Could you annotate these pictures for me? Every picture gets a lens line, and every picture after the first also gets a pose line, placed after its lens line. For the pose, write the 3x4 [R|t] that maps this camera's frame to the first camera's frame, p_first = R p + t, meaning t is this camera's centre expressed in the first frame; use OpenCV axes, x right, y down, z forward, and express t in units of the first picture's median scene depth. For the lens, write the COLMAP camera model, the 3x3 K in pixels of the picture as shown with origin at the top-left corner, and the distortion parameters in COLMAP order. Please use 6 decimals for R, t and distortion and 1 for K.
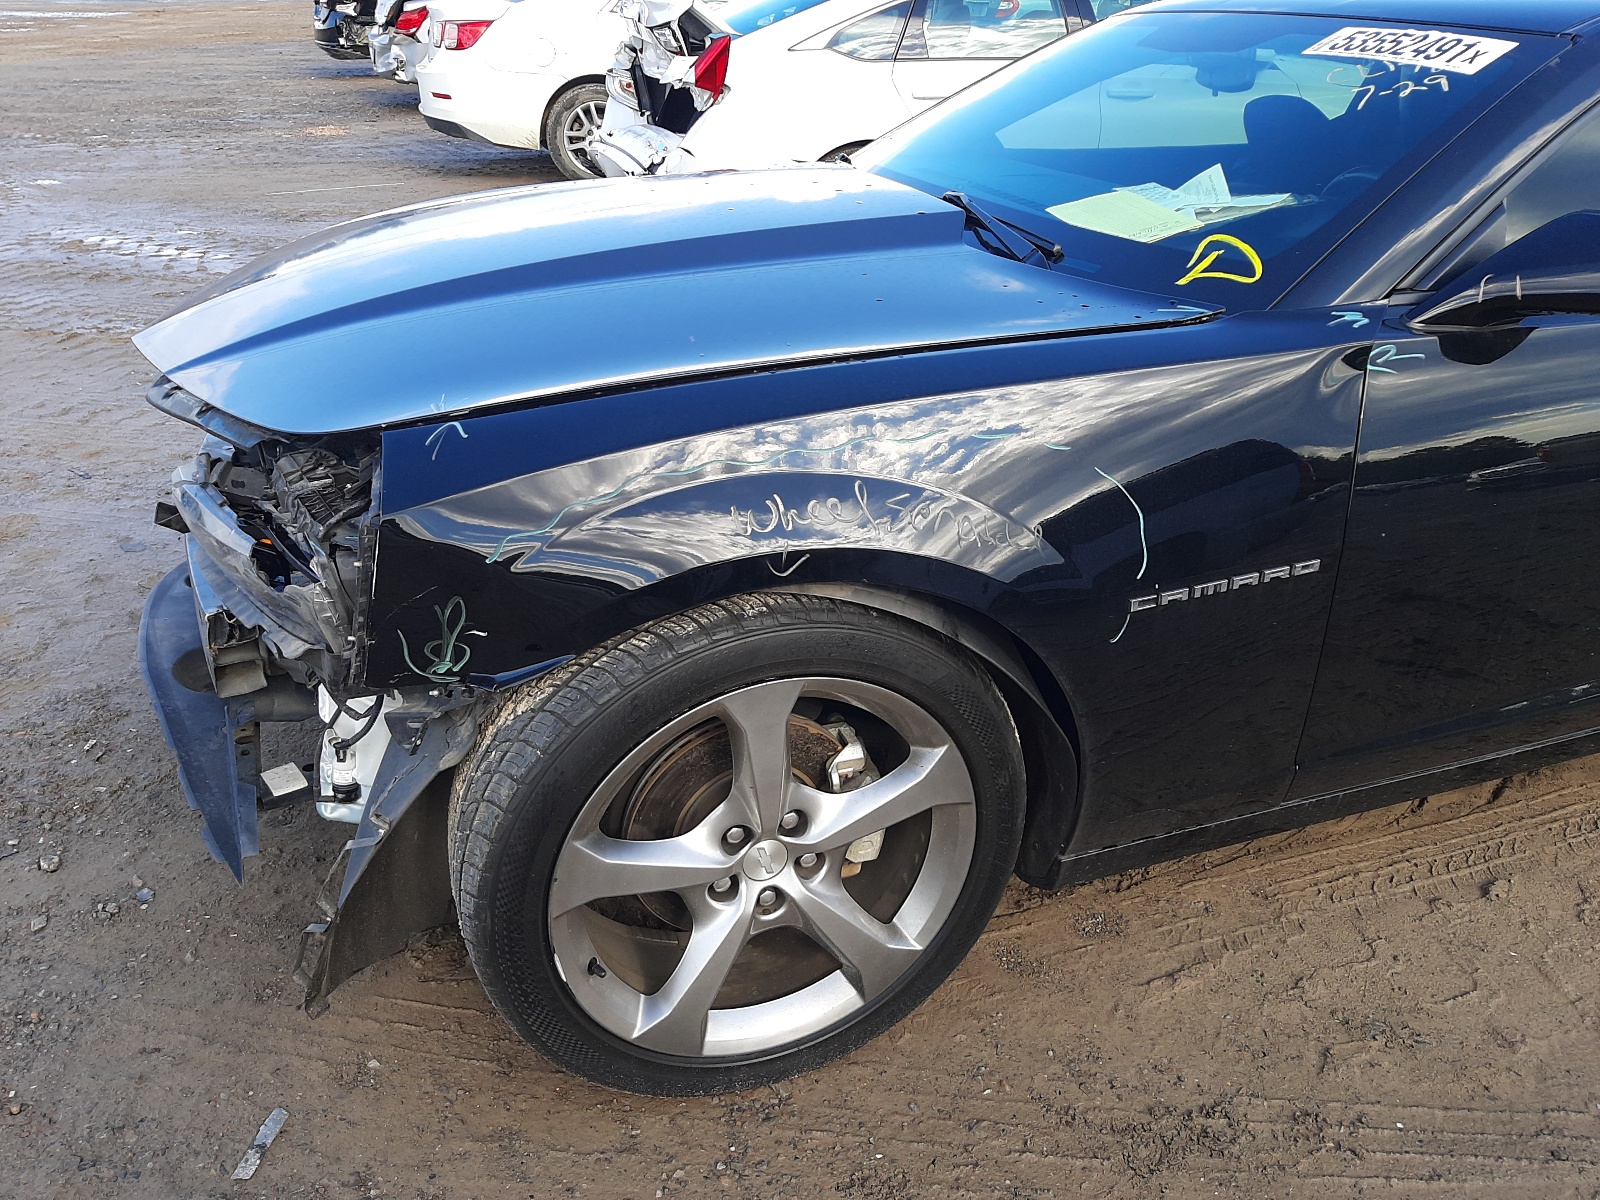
lens RADIAL K [[1227.0, 0, 800.0], [0, 1227.0, 600.0], [0, 0, 1]] dist [0.046779, -0.107146]
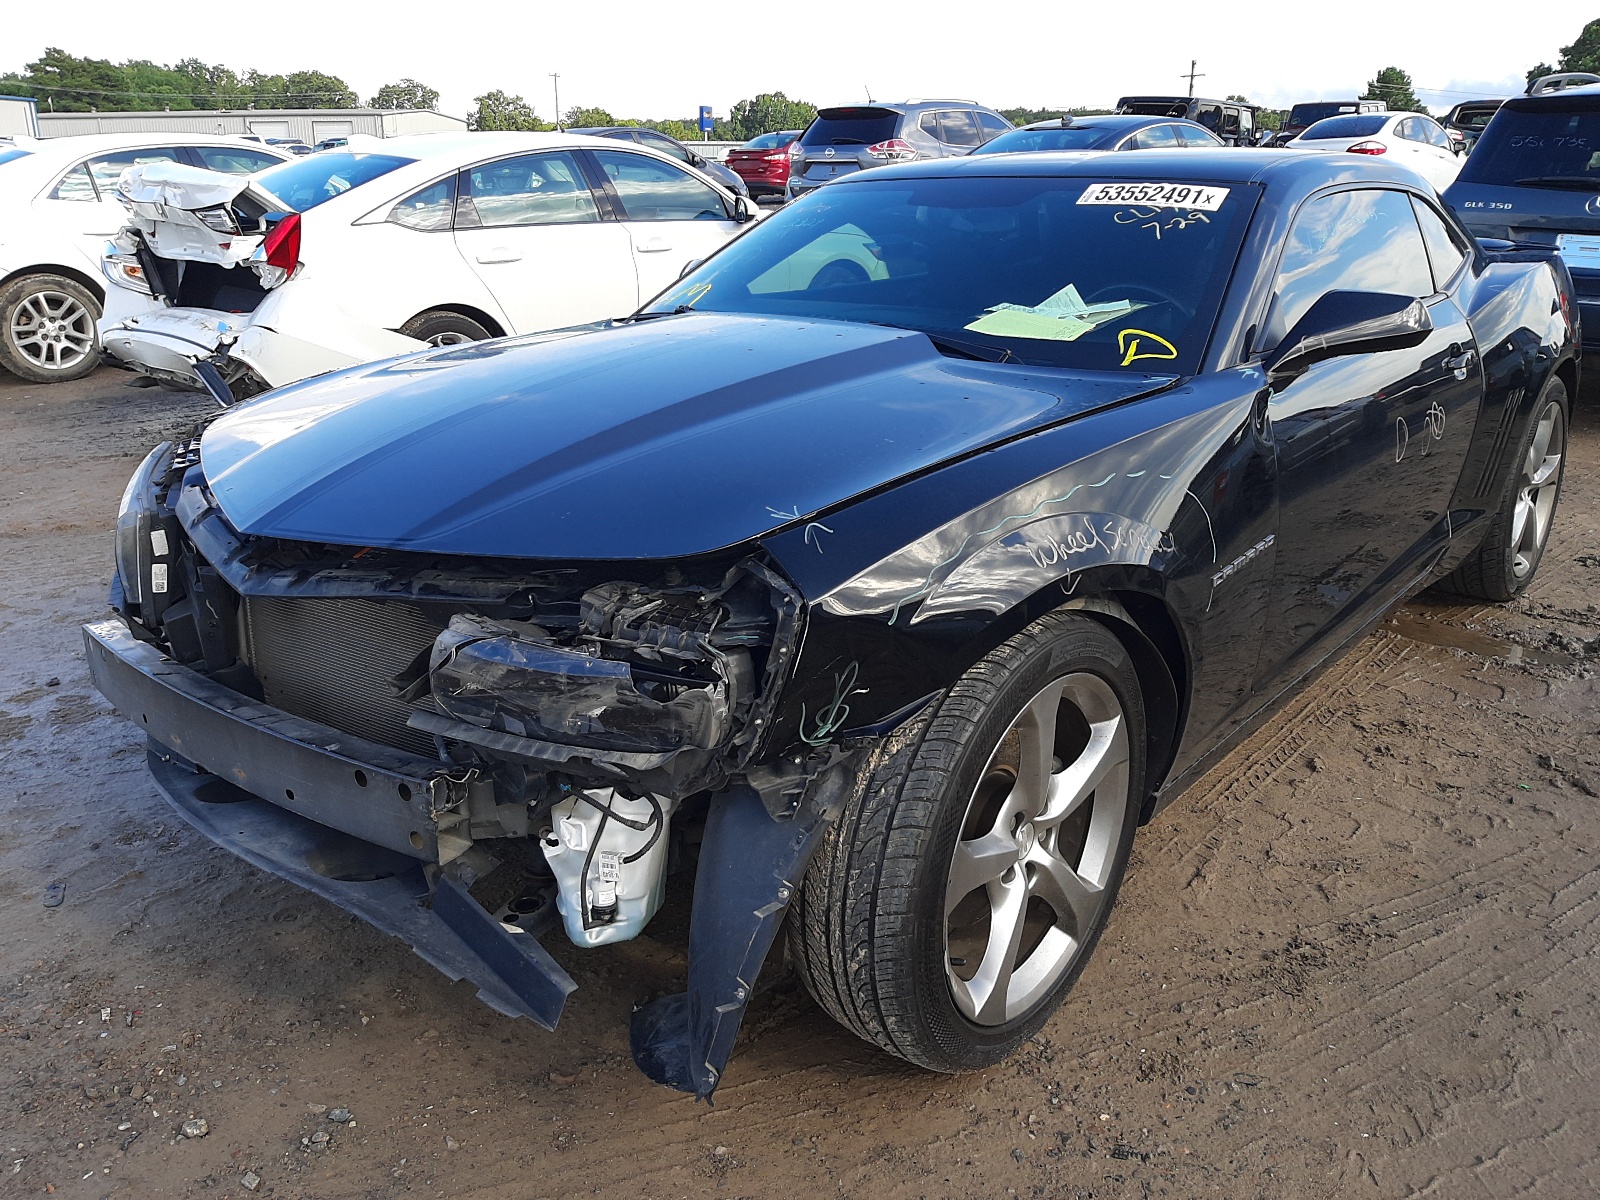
lens RADIAL K [[1227.0, 0, 800.0], [0, 1227.0, 600.0], [0, 0, 1]] dist [0.046779, -0.107146]
pose [[0.873691, -0.181790, 0.451239, -0.652057], [0.232813, 0.970686, -0.059715, -0.001161], [-0.427156, 0.157227, 0.890403, -0.038167]]
